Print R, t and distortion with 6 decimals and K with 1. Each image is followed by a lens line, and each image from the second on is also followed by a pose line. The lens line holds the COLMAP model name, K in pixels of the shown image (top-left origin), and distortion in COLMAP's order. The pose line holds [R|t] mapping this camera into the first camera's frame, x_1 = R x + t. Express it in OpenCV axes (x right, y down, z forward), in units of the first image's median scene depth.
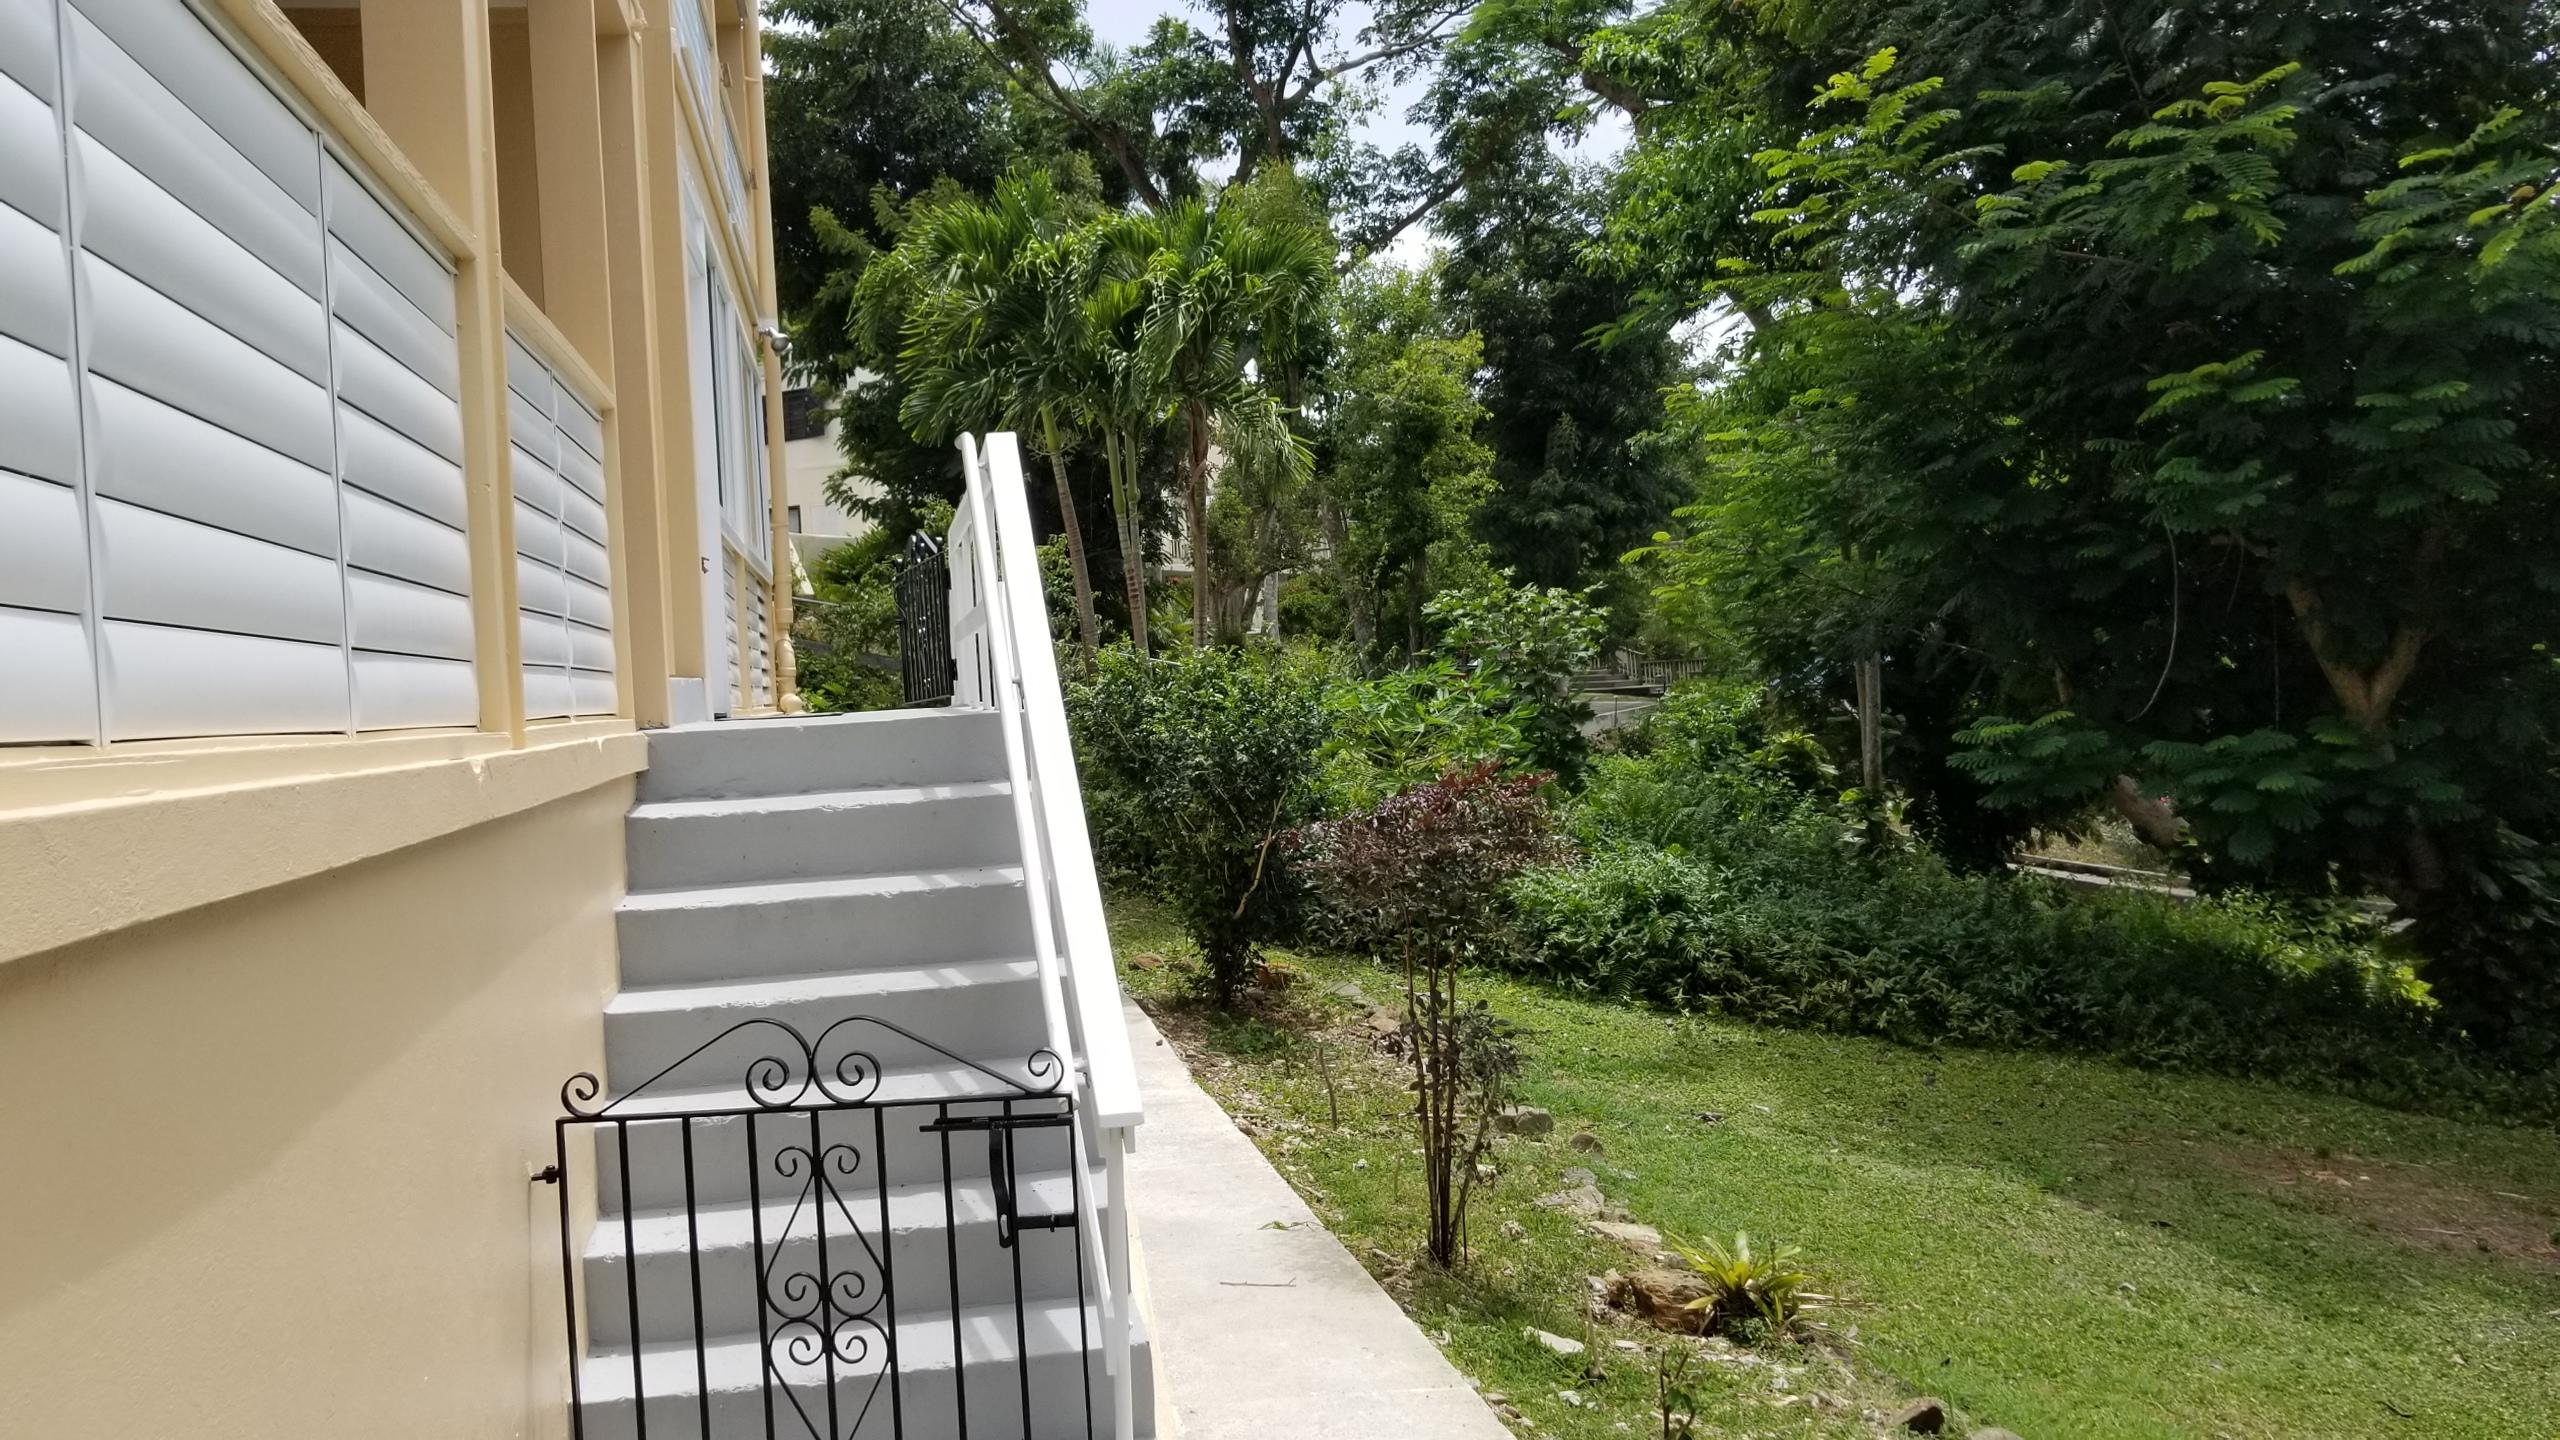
lens RADIAL K [[1999.0, 0, 1280.0], [0, 1999.0, 720.0], [0, 0, 1]] dist [-0.026917, -0.043873]
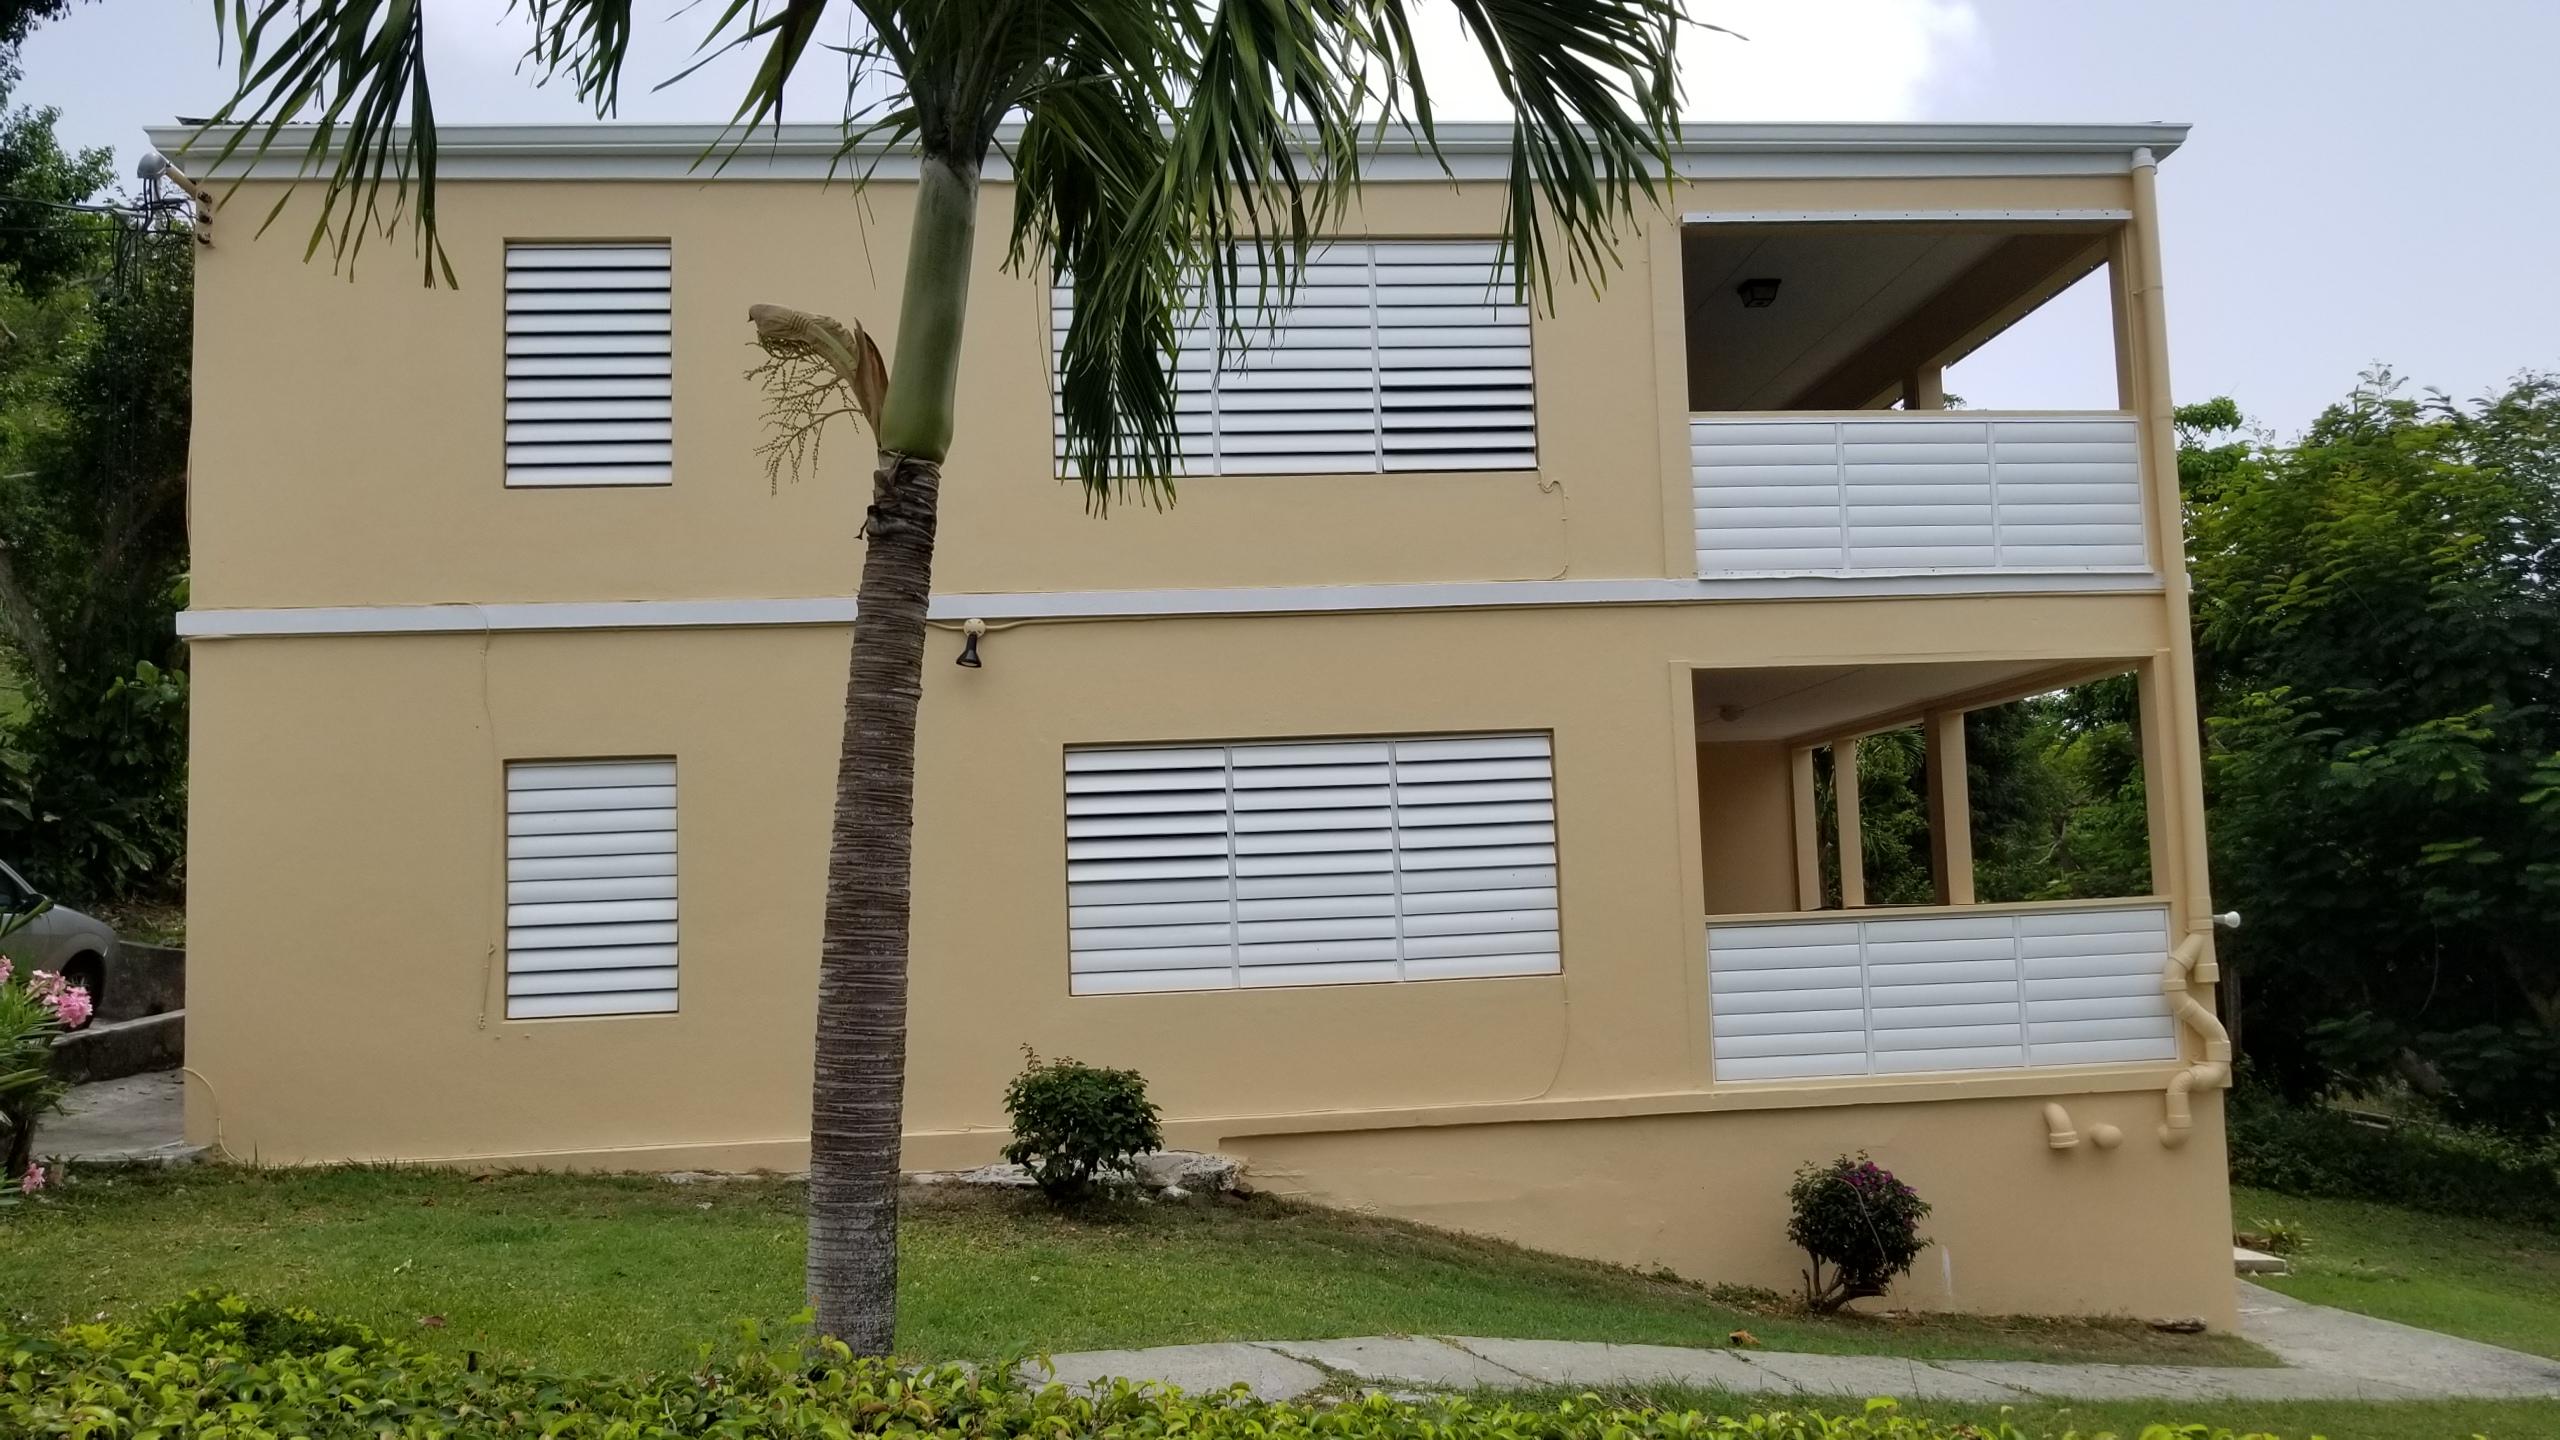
lens RADIAL K [[1999.0, 0, 1280.0], [0, 1999.0, 720.0], [0, 0, 1]] dist [-0.026917, -0.043873]
pose [[0.993997, 0.023312, -0.106891, -0.418939], [-0.035651, 0.992722, -0.115029, -0.027311], [0.103432, 0.118149, 0.987594, -0.926973]]
